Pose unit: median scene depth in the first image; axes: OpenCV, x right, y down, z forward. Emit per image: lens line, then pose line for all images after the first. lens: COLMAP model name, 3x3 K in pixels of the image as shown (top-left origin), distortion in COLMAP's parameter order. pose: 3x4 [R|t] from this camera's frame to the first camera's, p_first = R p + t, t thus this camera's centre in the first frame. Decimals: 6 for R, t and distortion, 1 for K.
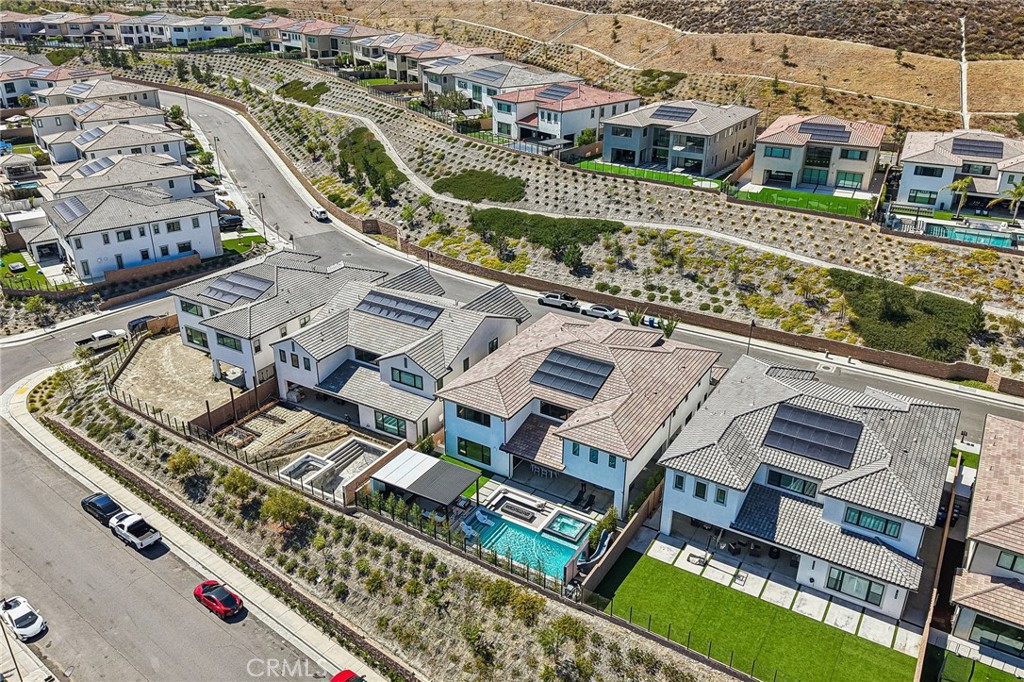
lens RADIAL K [[802.3, 0, 511.3], [0, 802.3, 341.9], [0, 0, 1]] dist [0.055945, -0.080991]
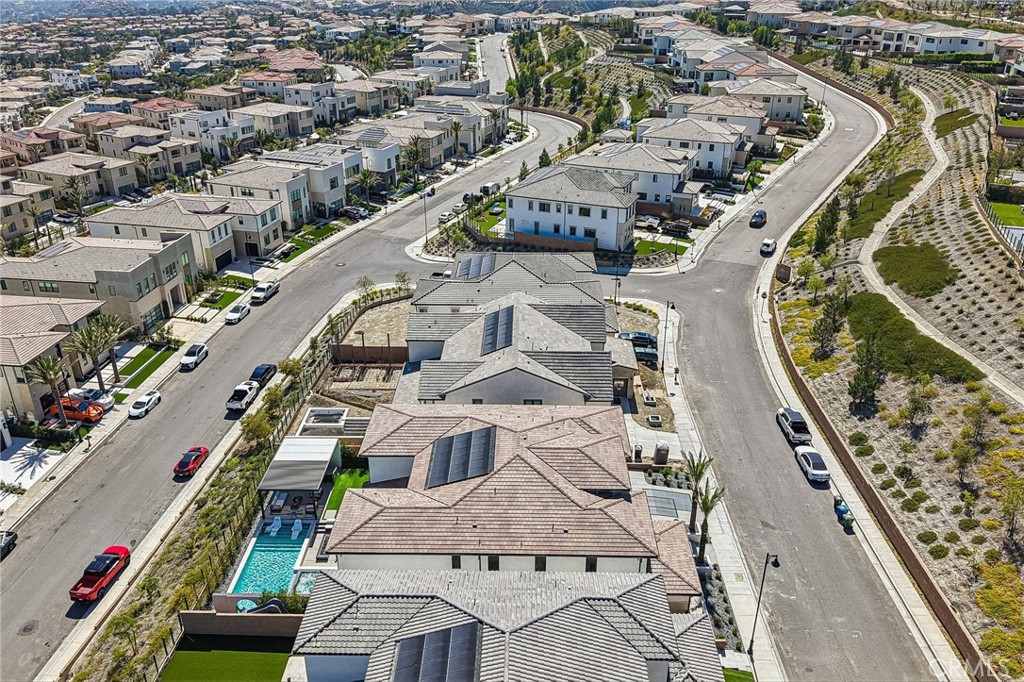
lens RADIAL K [[802.3, 0, 519.2], [0, 802.3, 342.7], [0, 0, 1]] dist [0.055945, -0.080991]
pose [[0.502740, 0.370923, -0.780813, 0.453684], [-0.374687, 0.907504, 0.189859, -0.158328], [0.779014, 0.197111, 0.595218, 0.332587]]
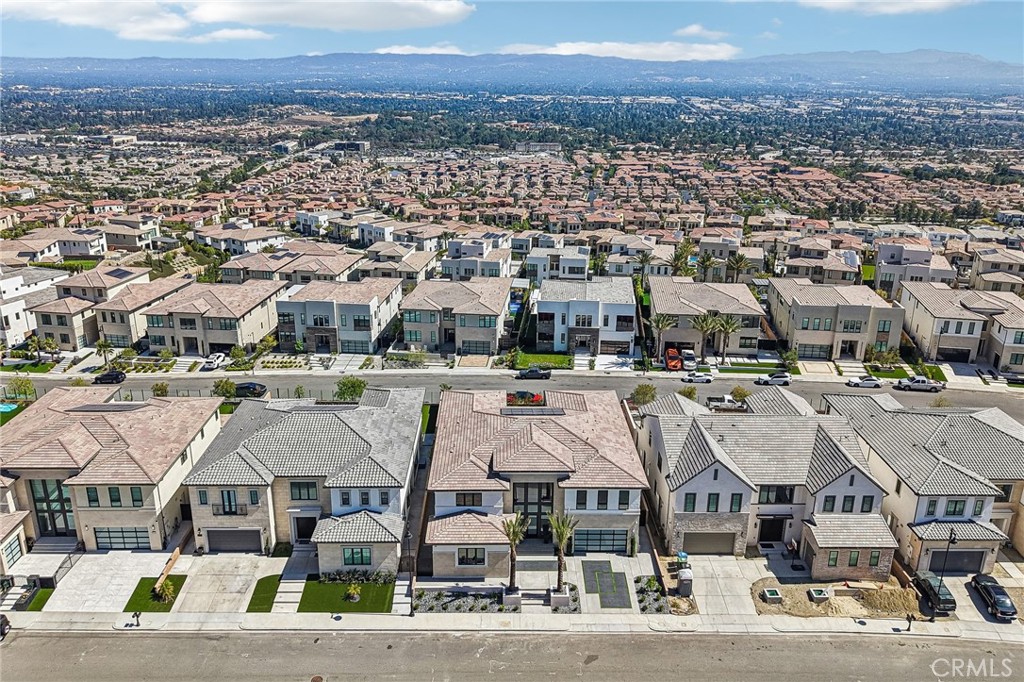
lens RADIAL K [[802.3, 0, 517.4], [0, 802.3, 343.8], [0, 0, 1]] dist [0.055945, -0.080991]
pose [[-0.848906, 0.159164, -0.504009, 0.408013], [-0.245076, 0.726340, 0.642159, -0.468398], [0.468290, 0.668653, -0.577587, 0.990081]]
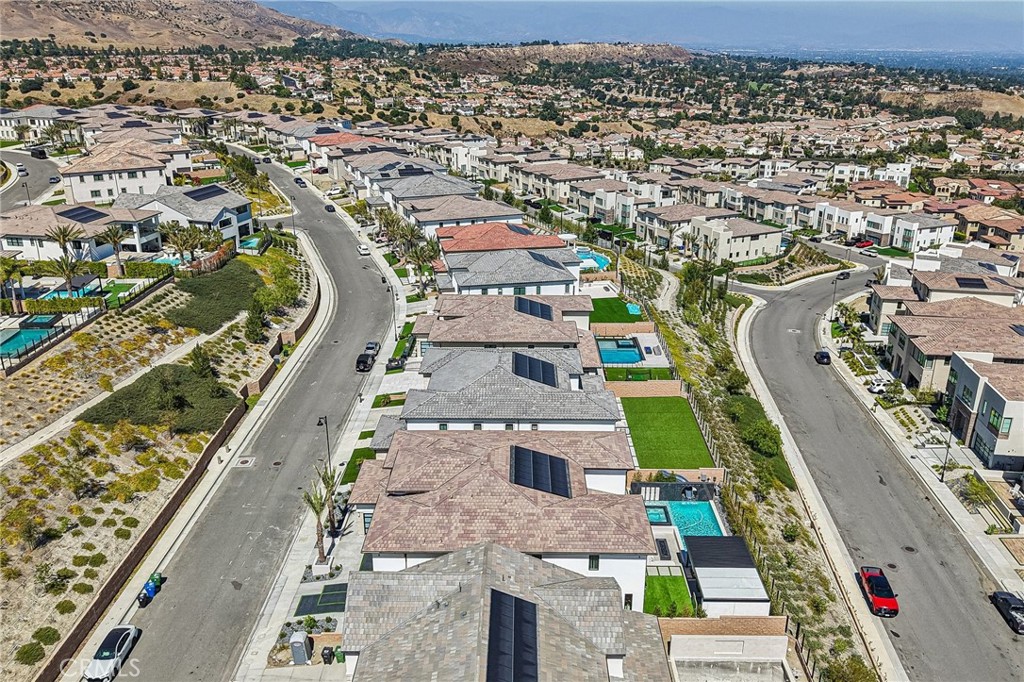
lens RADIAL K [[802.3, 0, 512.1], [0, 802.3, 340.7], [0, 0, 1]] dist [0.055945, -0.080991]
pose [[-0.497494, -0.320764, 0.805984, -0.377995], [0.371398, 0.760899, 0.532067, -0.366913], [-0.783941, 0.564041, -0.259412, 0.740957]]
